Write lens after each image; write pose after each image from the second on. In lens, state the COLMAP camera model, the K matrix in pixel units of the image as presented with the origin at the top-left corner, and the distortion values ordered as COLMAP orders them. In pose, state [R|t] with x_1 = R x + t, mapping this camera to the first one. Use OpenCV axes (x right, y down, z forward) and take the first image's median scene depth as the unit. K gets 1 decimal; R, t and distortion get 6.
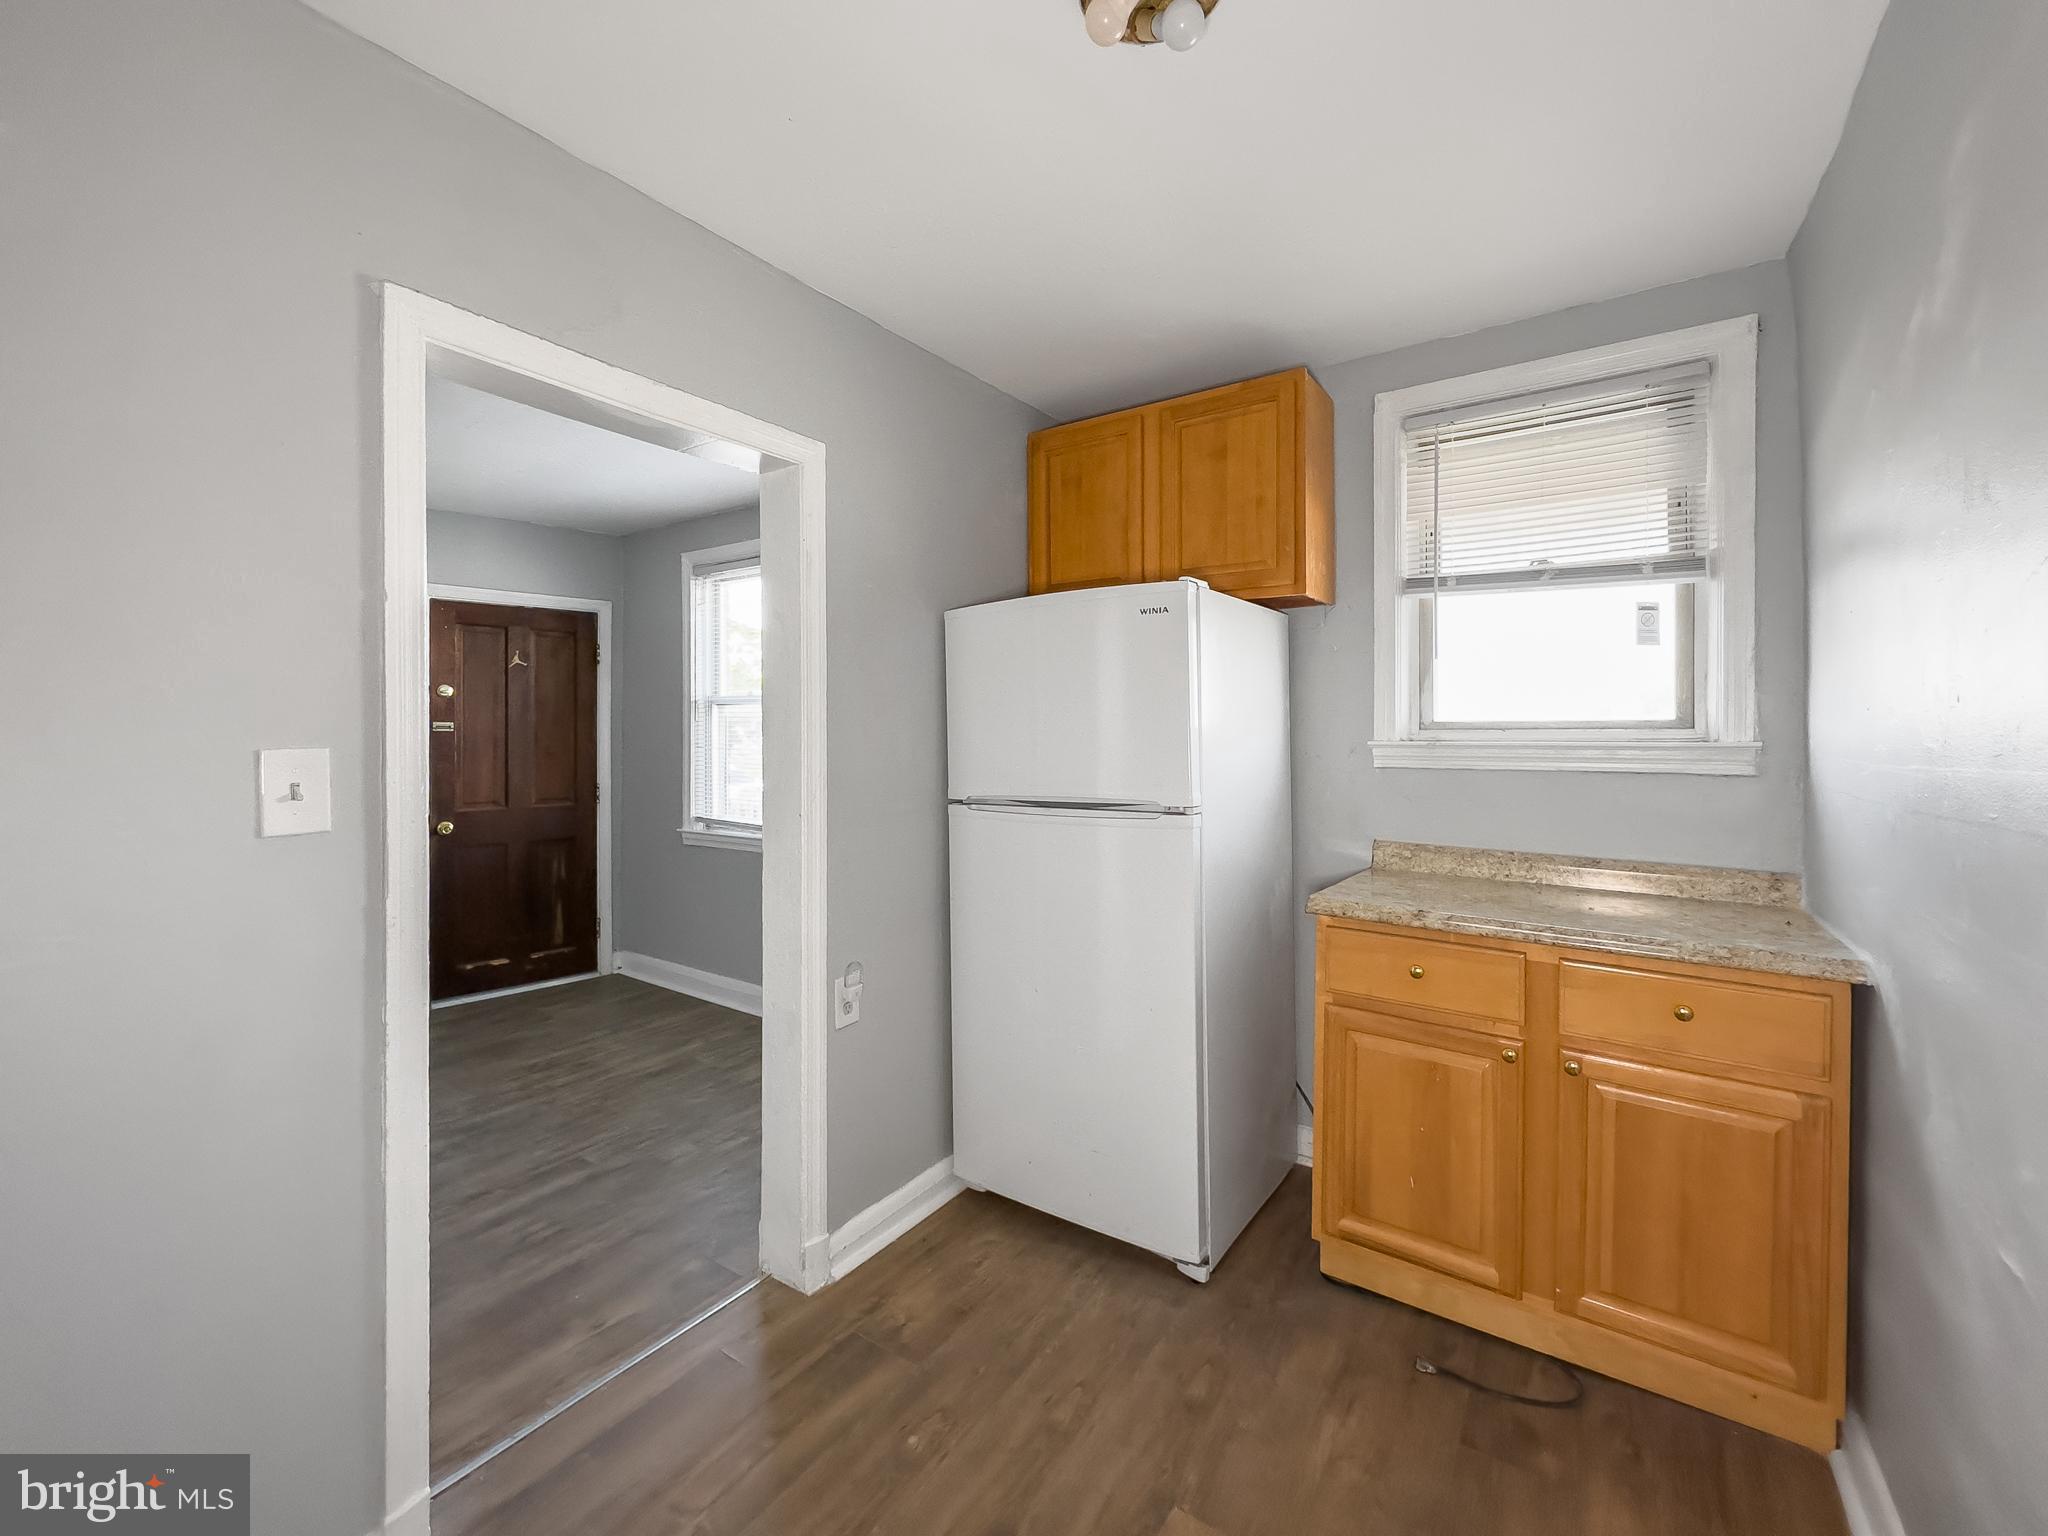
lens RADIAL K [[856.4, 0, 1033.0], [0, 856.4, 731.6], [0, 0, 1]] dist [0.000051, -0.000083]
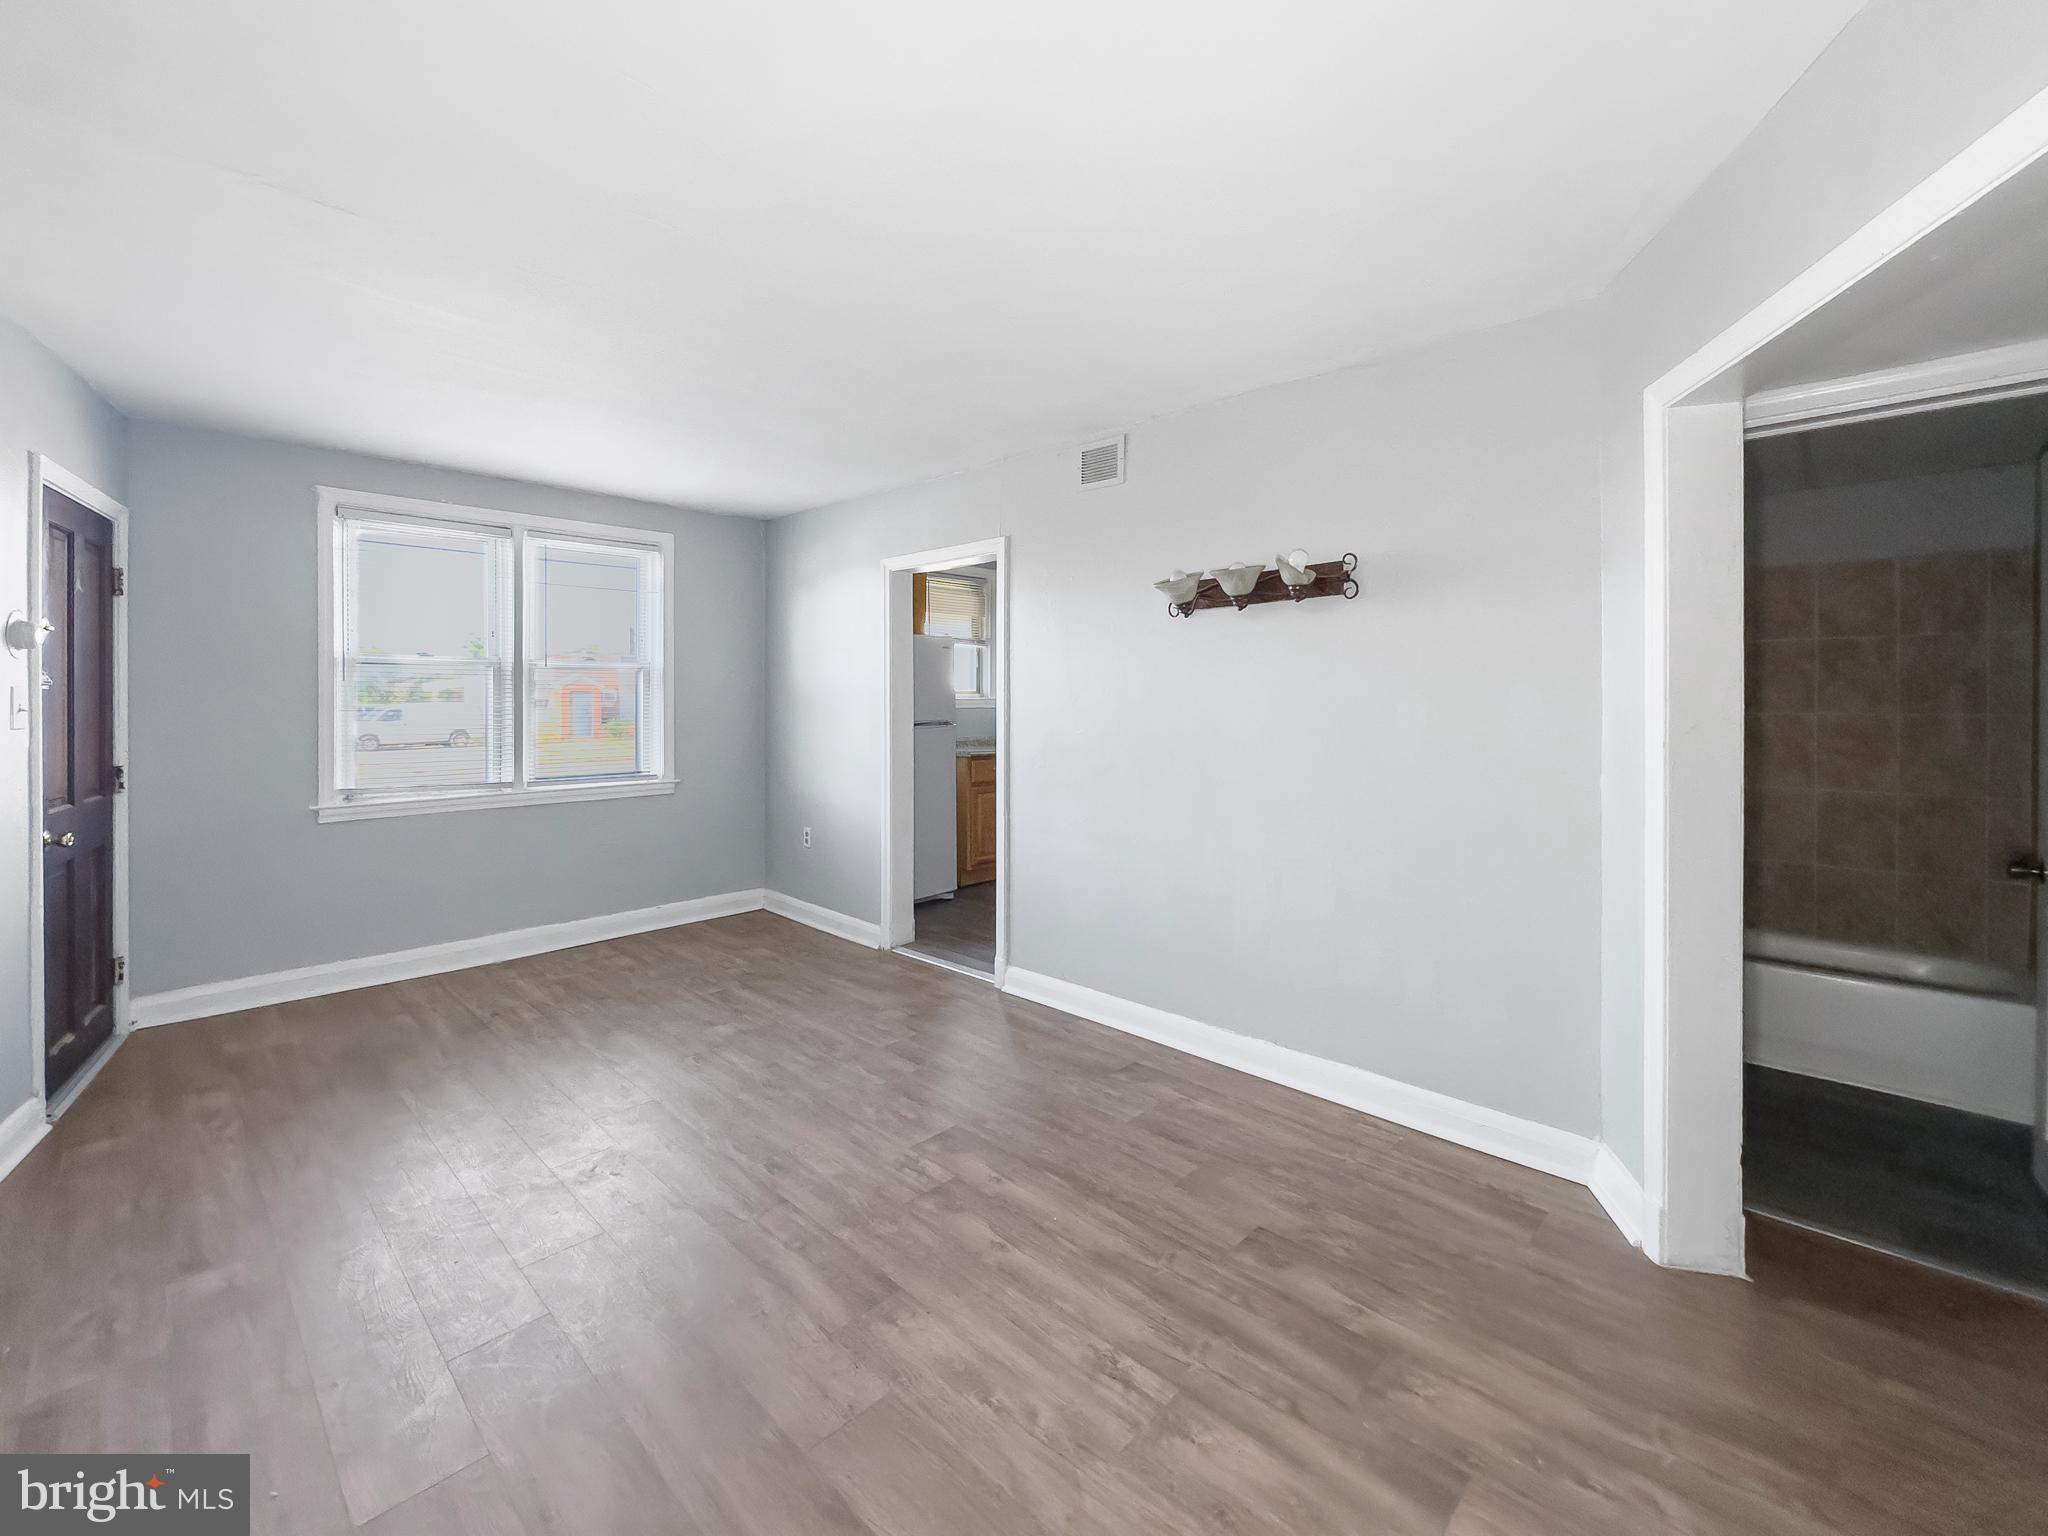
lens RADIAL K [[855.1, 0, 992.7], [0, 855.1, 702.7], [0, 0, 1]] dist [-0.002347, 0.000470]
pose [[0.185996, -0.003815, 0.982543, -1.113989], [0.004621, 0.999985, 0.003008, 0.010809], [-0.982540, 0.003981, 0.186011, 0.170983]]
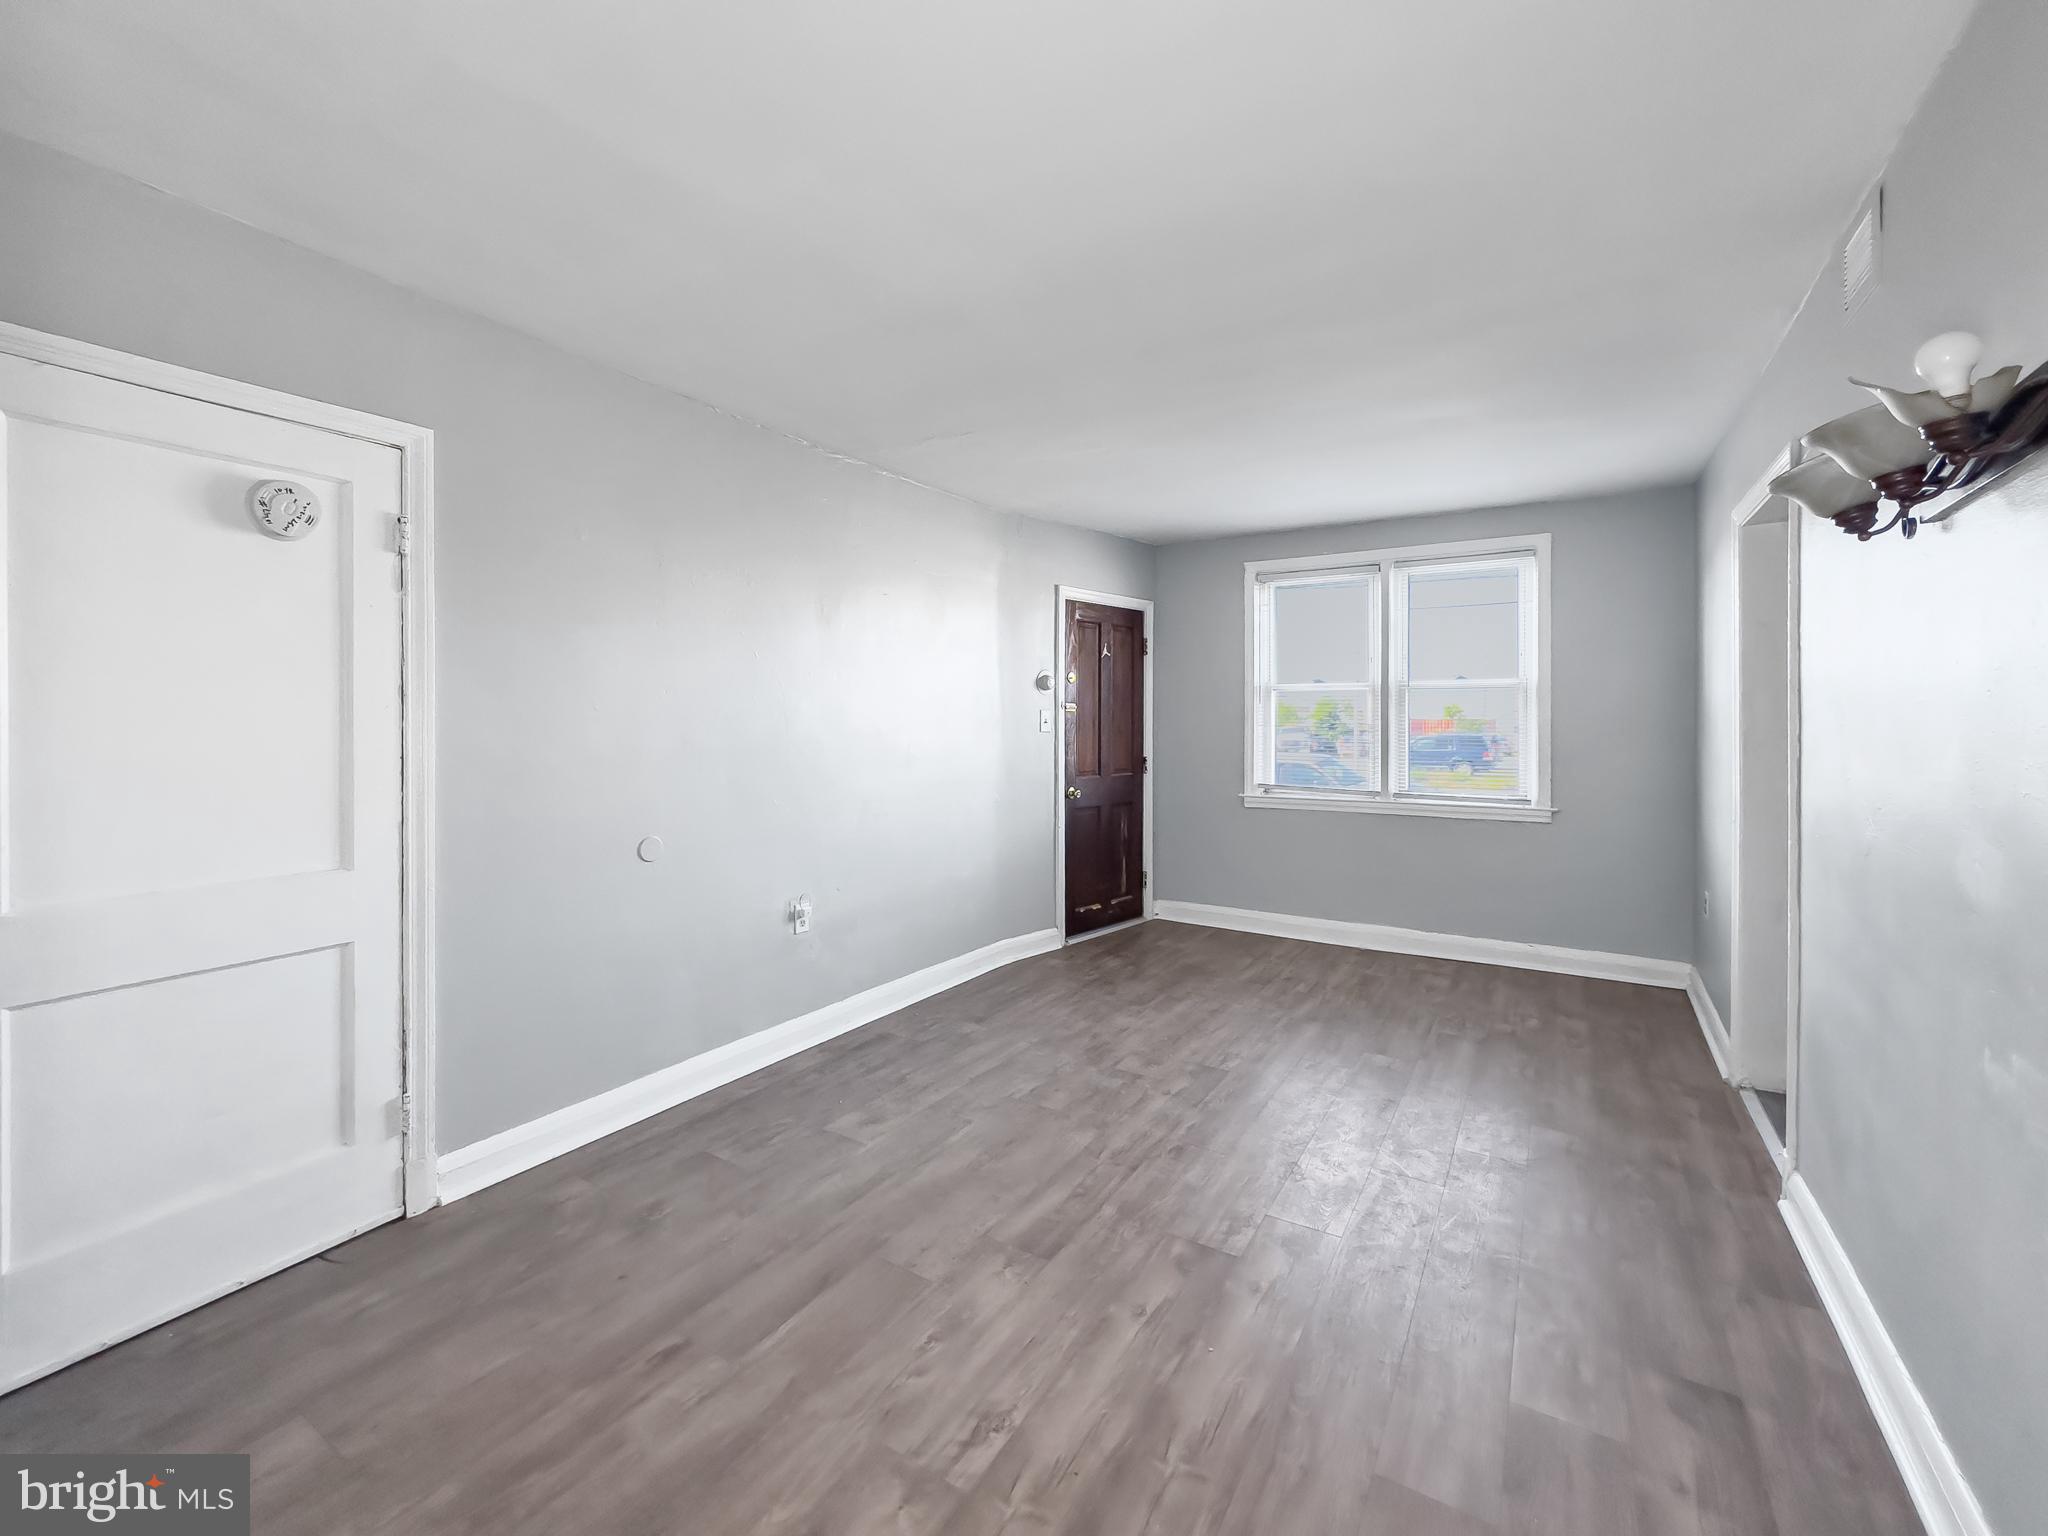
lens RADIAL K [[846.3, 0, 1059.9], [0, 846.3, 720.0], [0, 0, 1]] dist [0.001291, 0.000406]
pose [[0.998121, 0.002927, 0.061202, -0.729342], [-0.002800, 0.999994, -0.002157, 0.014046], [-0.061208, 0.001982, 0.998123, -0.159527]]
